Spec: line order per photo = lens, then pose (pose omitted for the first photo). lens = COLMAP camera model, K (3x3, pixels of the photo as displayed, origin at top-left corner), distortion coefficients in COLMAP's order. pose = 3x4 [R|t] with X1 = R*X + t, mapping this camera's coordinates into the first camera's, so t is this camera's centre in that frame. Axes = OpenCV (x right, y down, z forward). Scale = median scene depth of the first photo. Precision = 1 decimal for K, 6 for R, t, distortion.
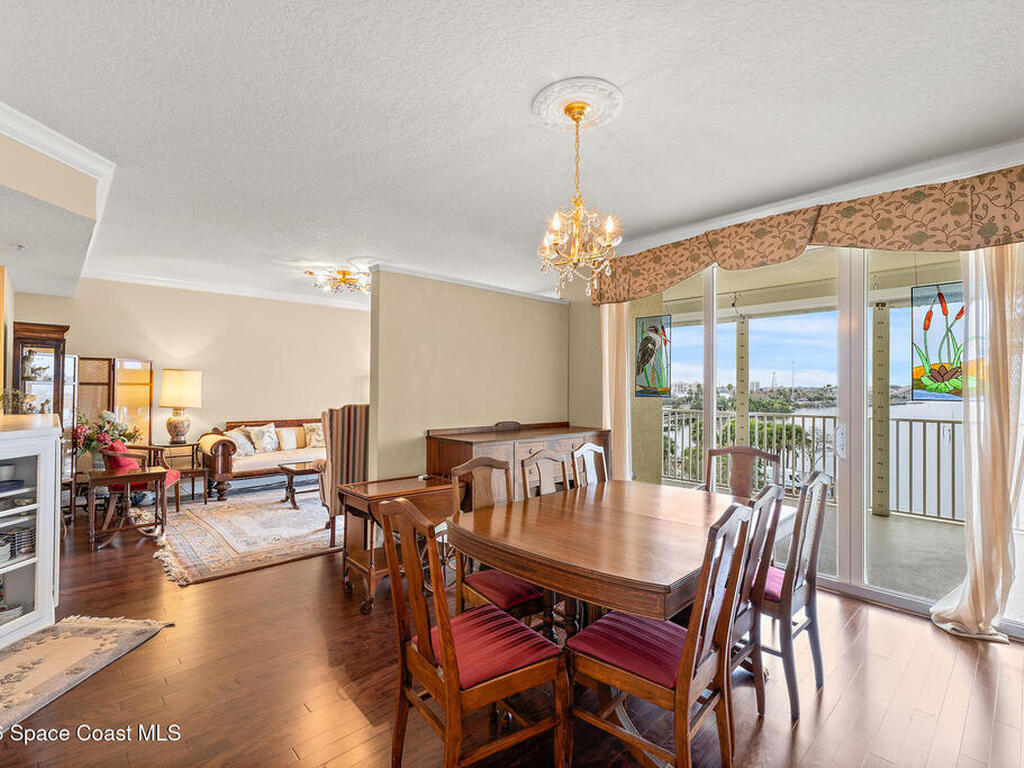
lens RADIAL K [[487.5, 0, 502.6], [0, 487.5, 381.5], [0, 0, 1]] dist [0.002305, 0.001117]
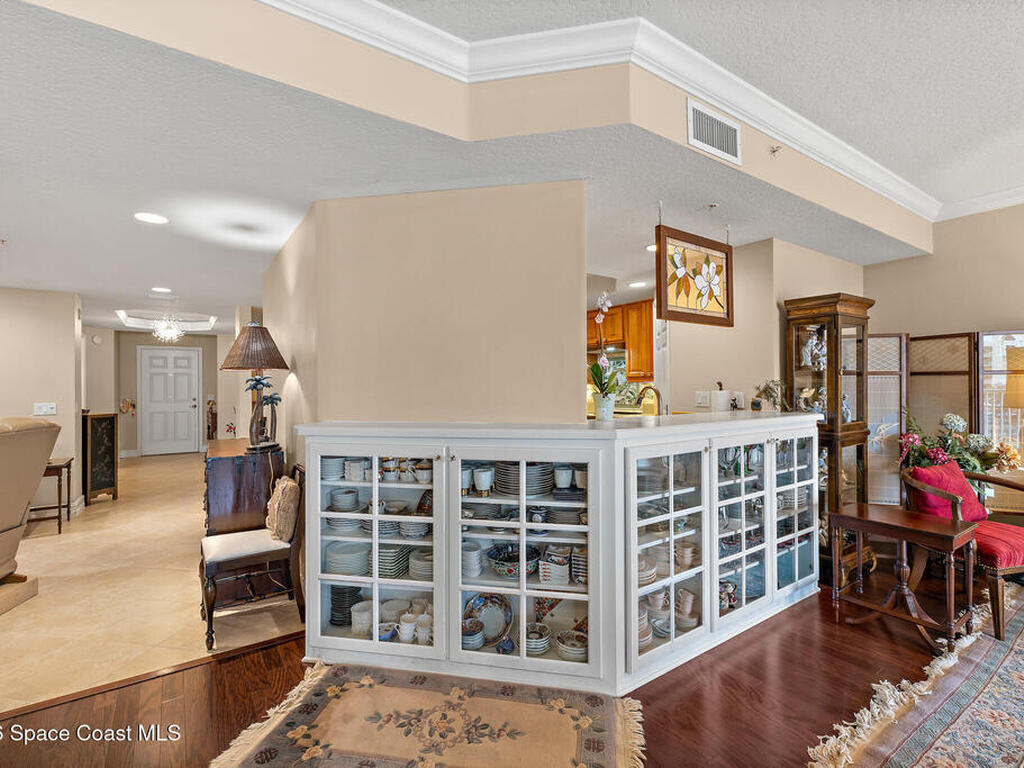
lens RADIAL K [[487.5, 0, 502.6], [0, 487.5, 381.5], [0, 0, 1]] dist [0.002305, 0.001117]
pose [[-0.149632, -0.010615, -0.988685, -0.107857], [0.017153, 0.999764, -0.013330, 0.018956], [0.988593, -0.018954, -0.149415, 0.638255]]
